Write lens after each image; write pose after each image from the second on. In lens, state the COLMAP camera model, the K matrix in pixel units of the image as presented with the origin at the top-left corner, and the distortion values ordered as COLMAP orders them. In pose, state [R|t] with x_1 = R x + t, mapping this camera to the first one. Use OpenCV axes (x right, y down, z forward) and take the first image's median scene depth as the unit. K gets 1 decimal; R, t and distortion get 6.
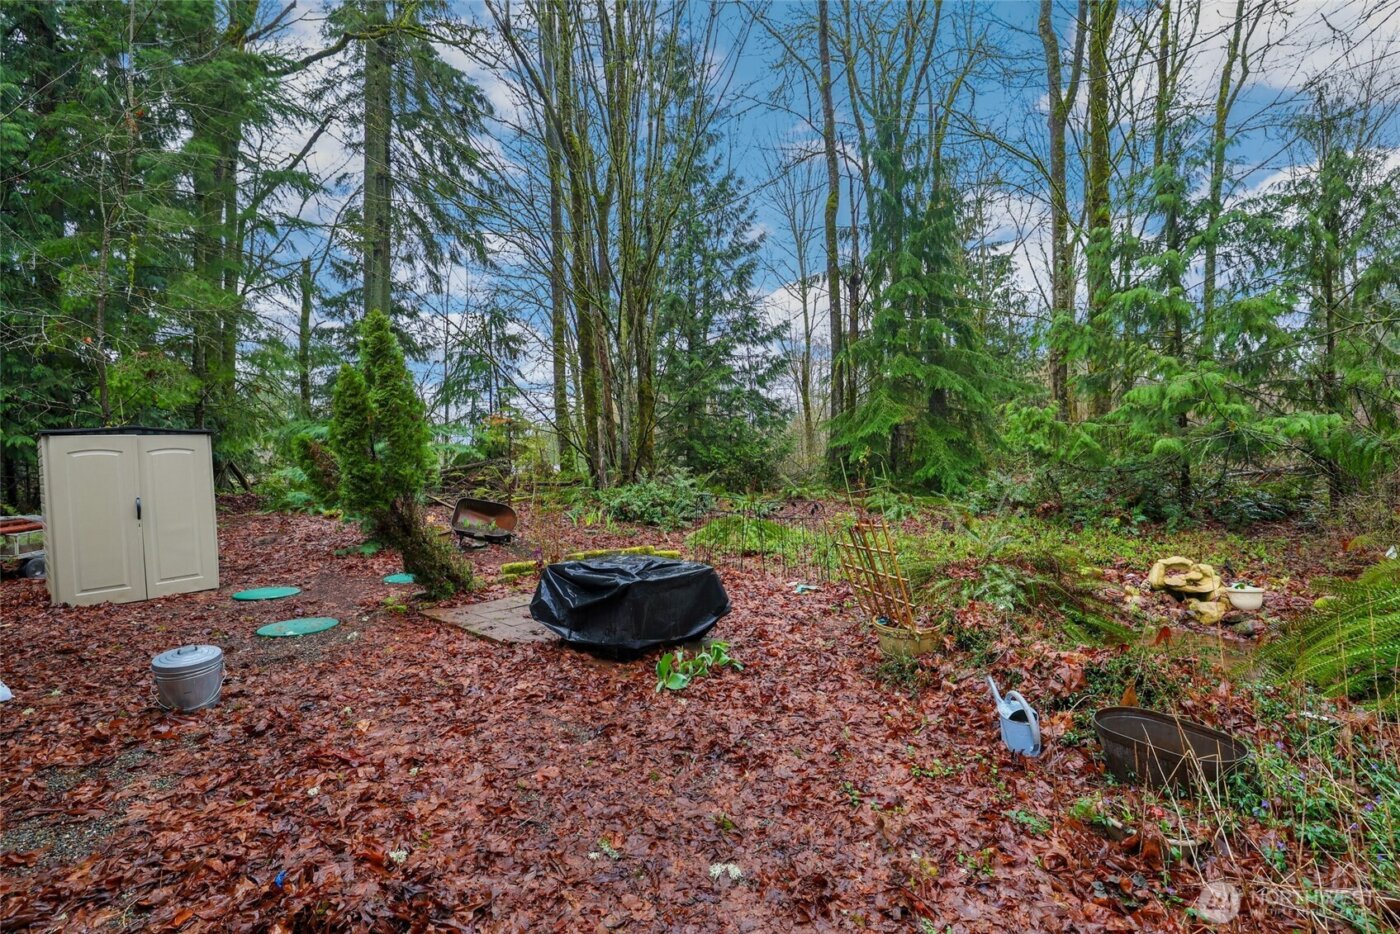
lens RADIAL K [[603.8, 0, 701.9], [0, 603.8, 463.3], [0, 0, 1]] dist [-0.023493, 0.001829]
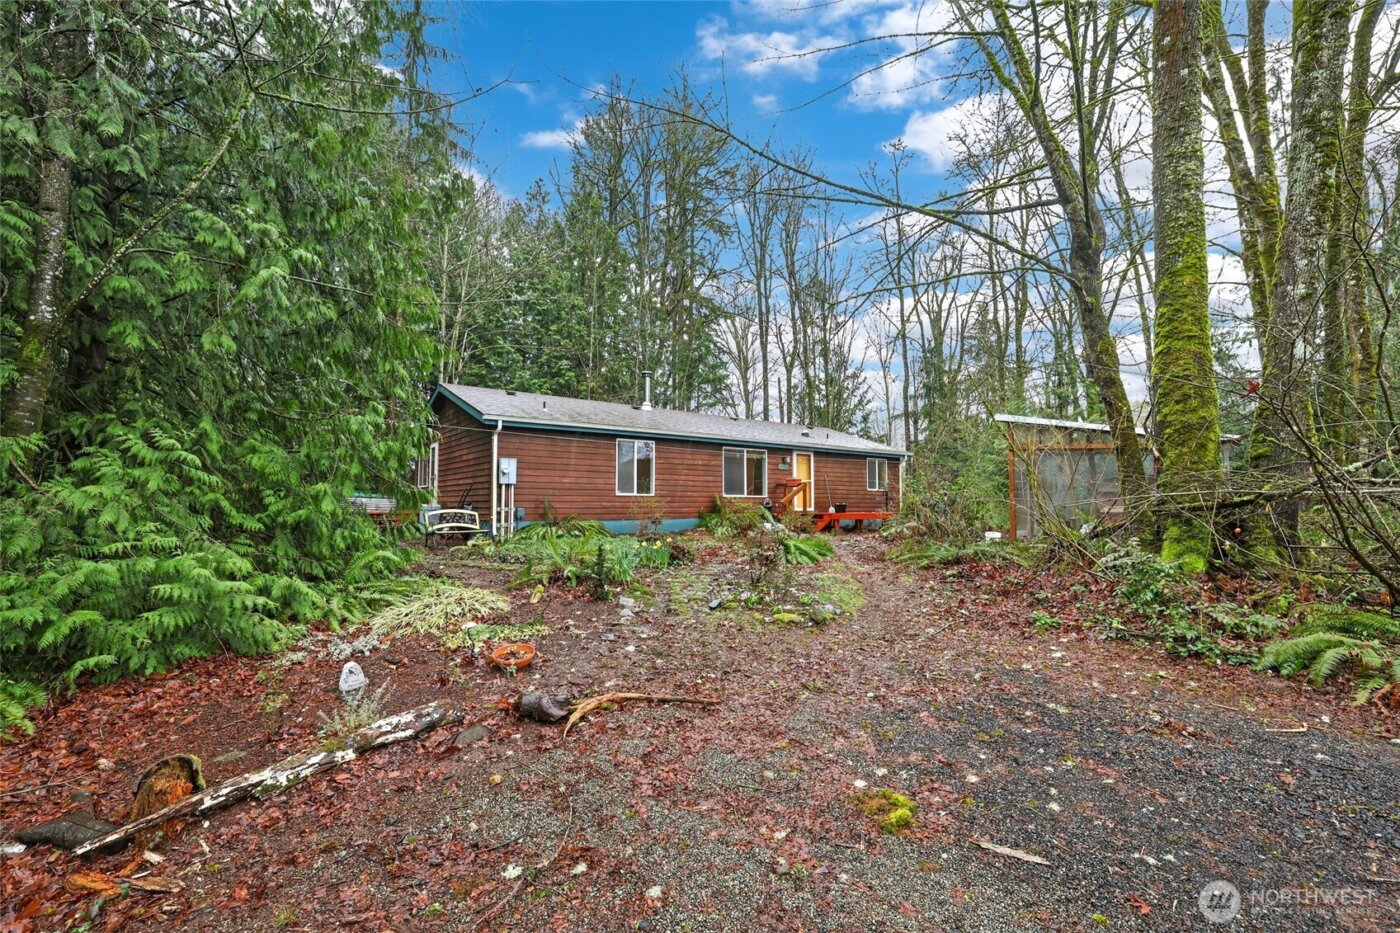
lens RADIAL K [[603.8, 0, 700.6], [0, 603.8, 466.8], [0, 0, 1]] dist [-0.023493, 0.001829]
pose [[0.993489, 0.012147, -0.113282, -0.241800], [-0.020830, 0.996906, -0.075789, 0.058308], [0.112011, 0.077655, 0.990668, -1.088297]]
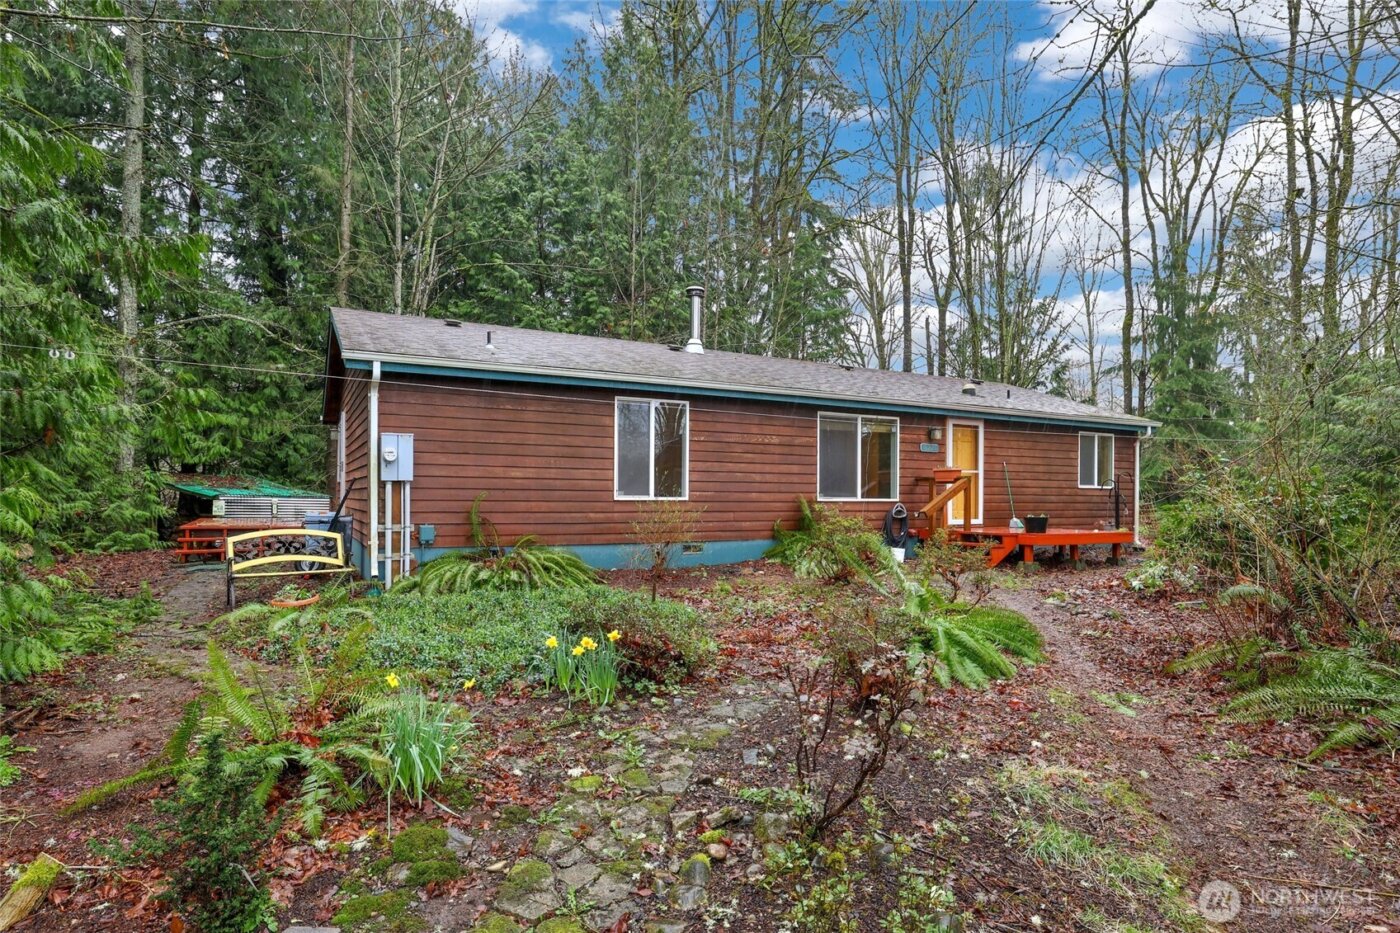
lens RADIAL K [[762.8, 0, 712.2], [0, 762.8, 503.7], [0, 0, 1]] dist [-0.005540, 0.001782]
pose [[0.966737, 0.026634, -0.254382, -0.234031], [-0.027608, 0.999619, -0.000257, 0.042853], [0.254278, 0.007272, 0.967104, -0.884758]]
